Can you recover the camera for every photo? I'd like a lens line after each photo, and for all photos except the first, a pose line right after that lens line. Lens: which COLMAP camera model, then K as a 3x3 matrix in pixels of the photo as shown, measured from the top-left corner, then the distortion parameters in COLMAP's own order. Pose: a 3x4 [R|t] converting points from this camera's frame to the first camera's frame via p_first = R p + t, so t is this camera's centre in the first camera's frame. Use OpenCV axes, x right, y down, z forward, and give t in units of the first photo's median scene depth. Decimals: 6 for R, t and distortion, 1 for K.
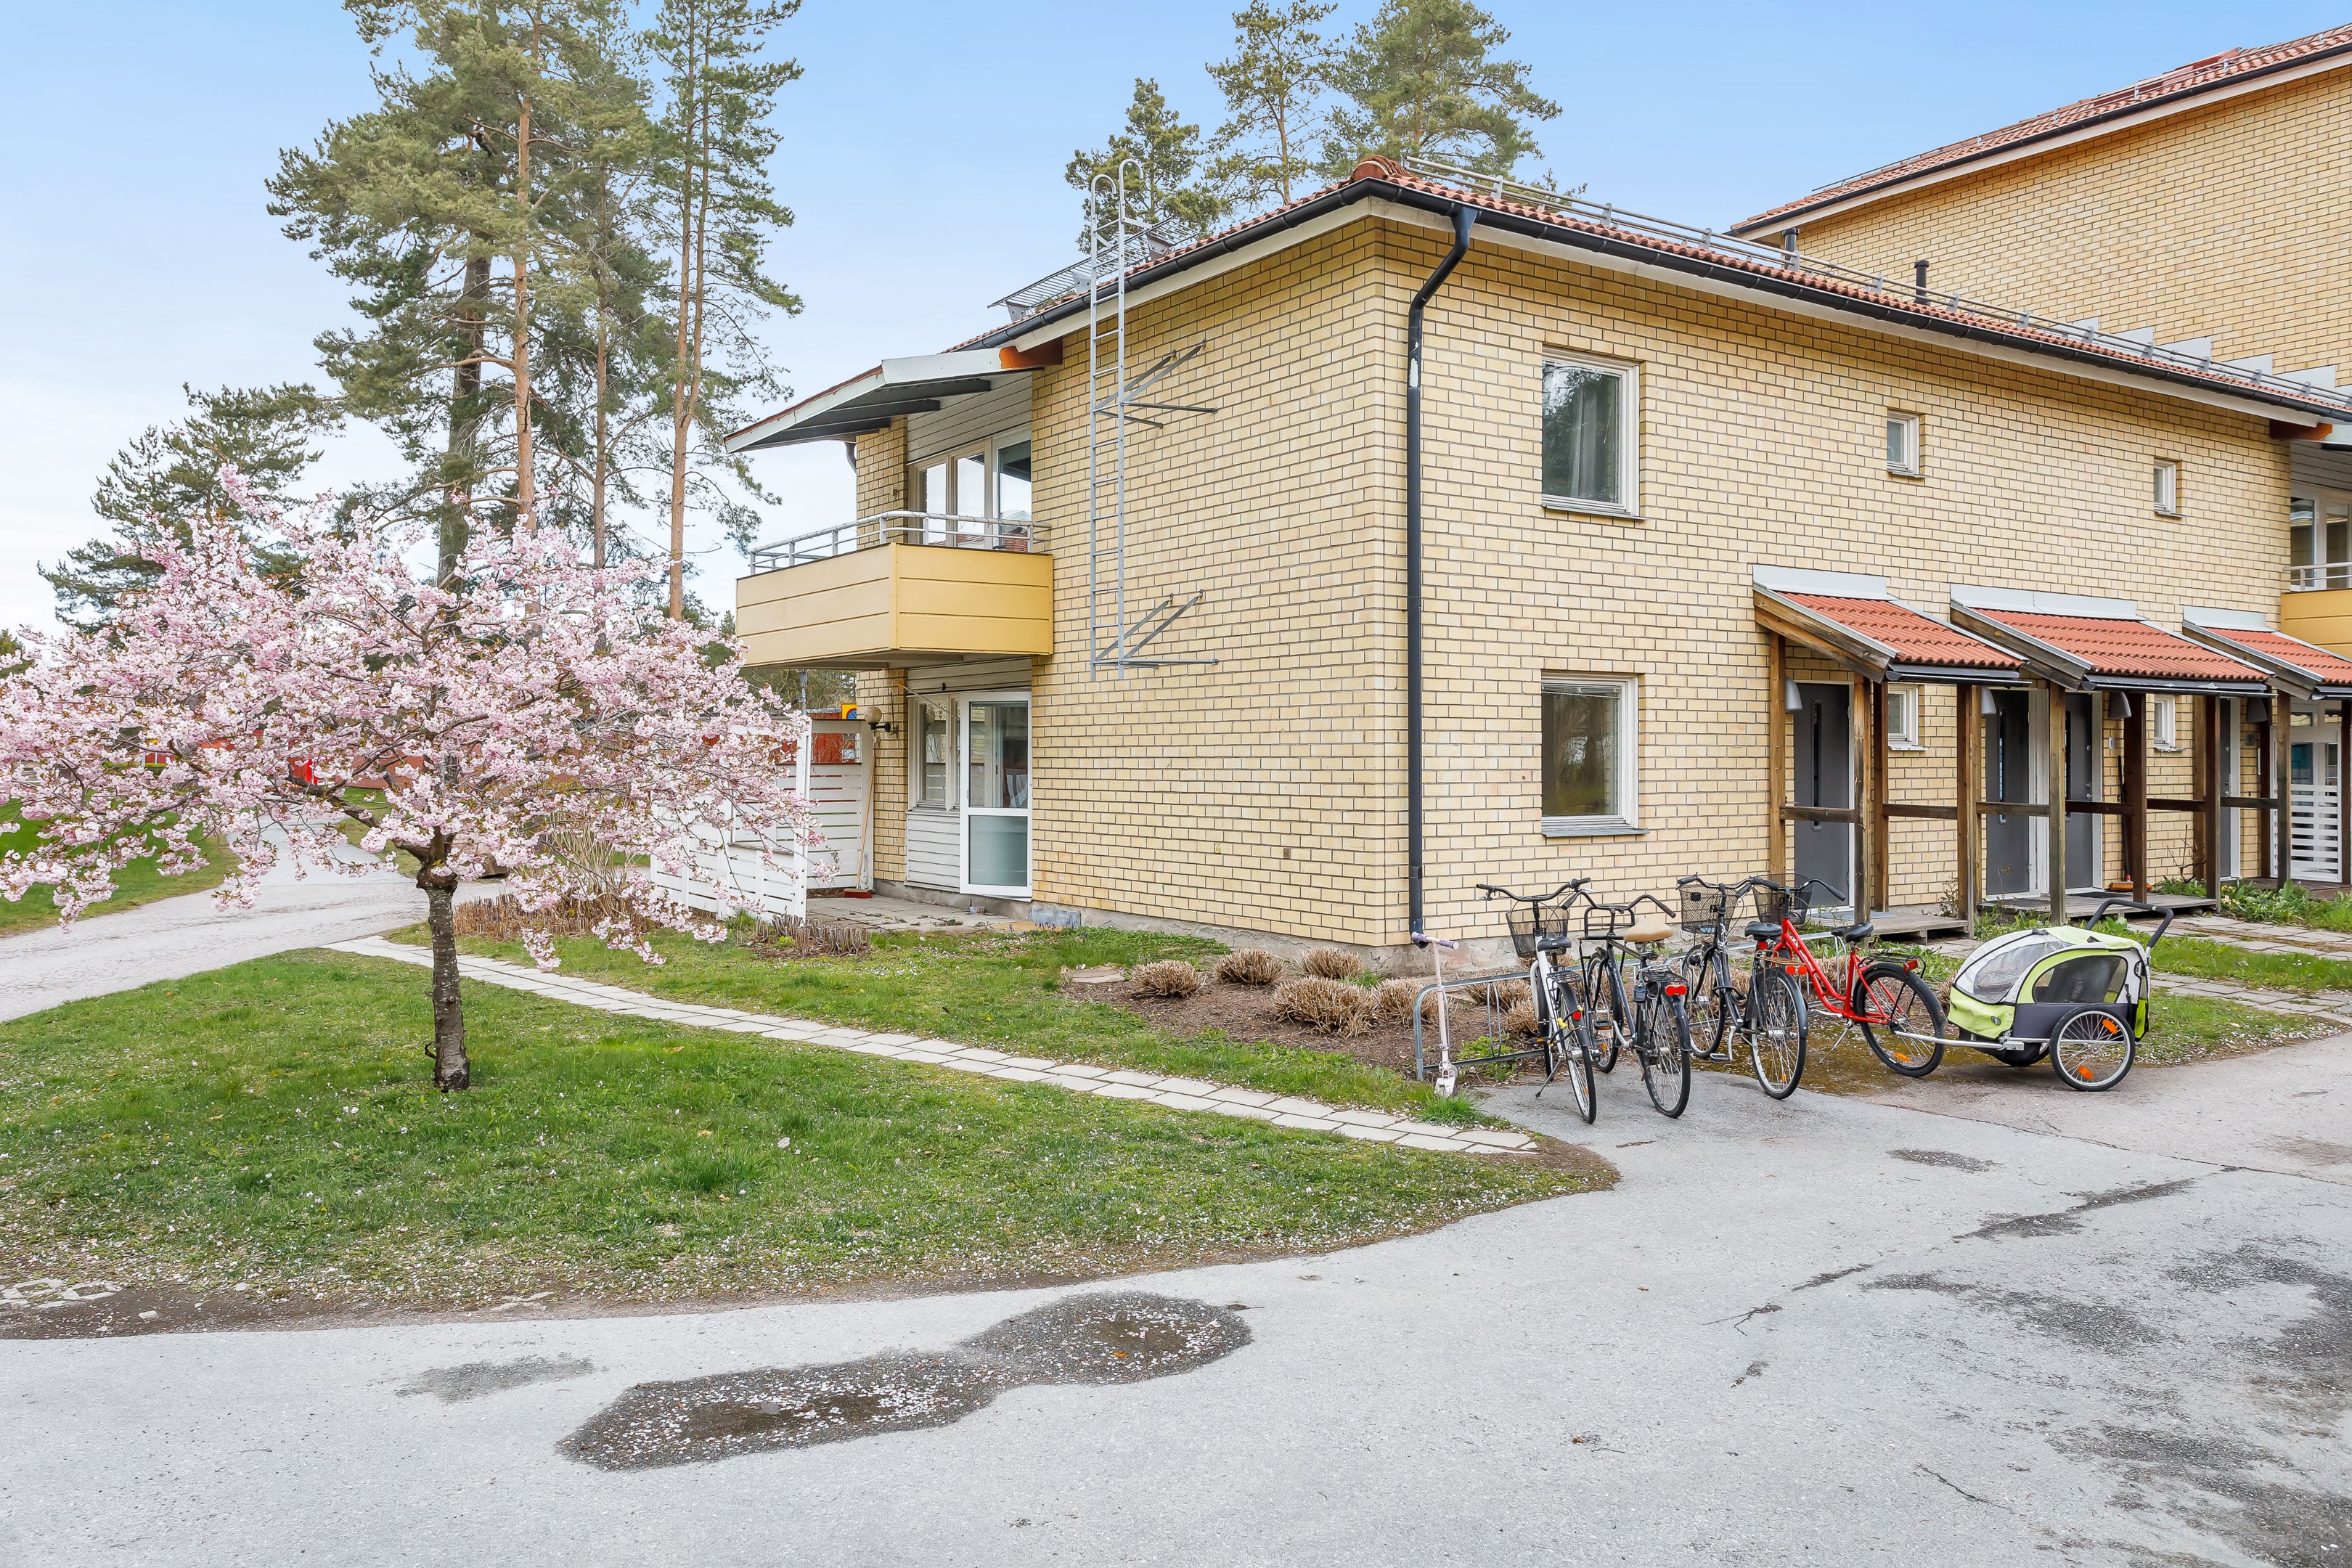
lens RADIAL K [[1762.6, 0, 1176.4], [0, 1762.6, 775.2], [0, 0, 1]] dist [0.001123, -0.000576]
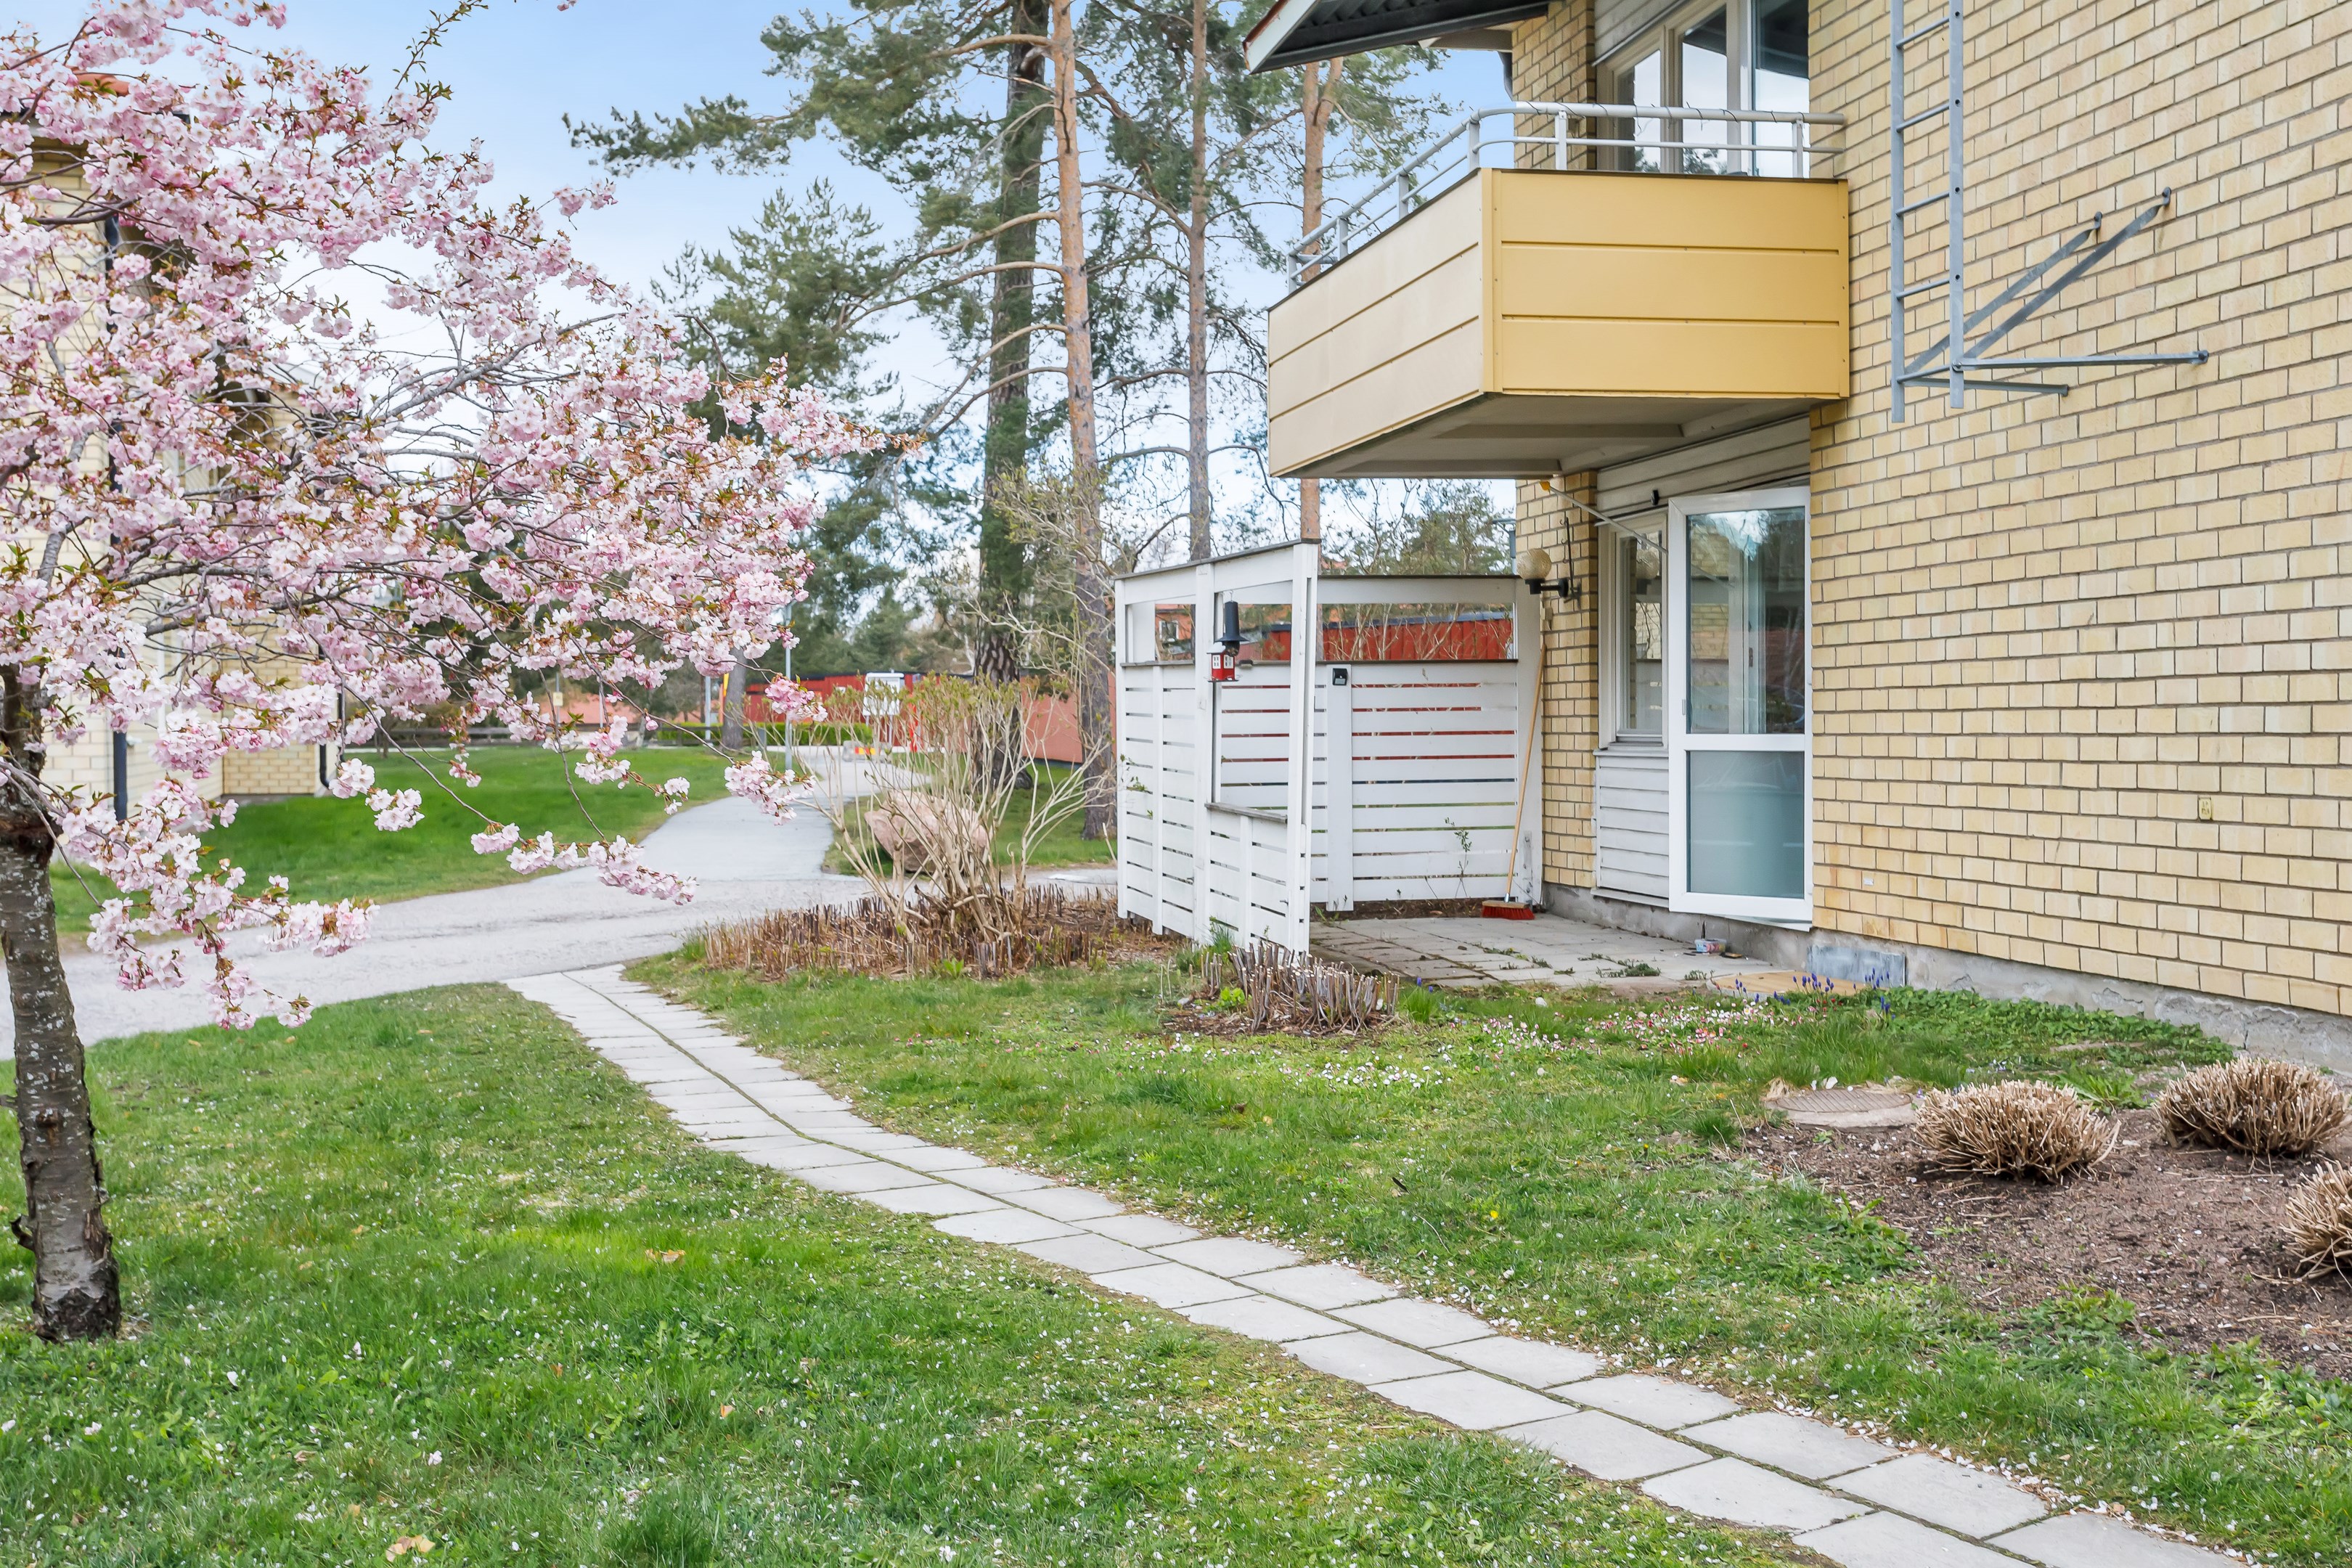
lens RADIAL K [[2648.8, 0, 1170.8], [0, 2648.8, 787.7], [0, 0, 1]] dist [0.014869, 0.000000]
pose [[0.921969, 0.001390, -0.387262, 0.038152], [0.004236, 0.999898, 0.013674, 0.025274], [0.387241, -0.014247, 0.921868, 0.308148]]
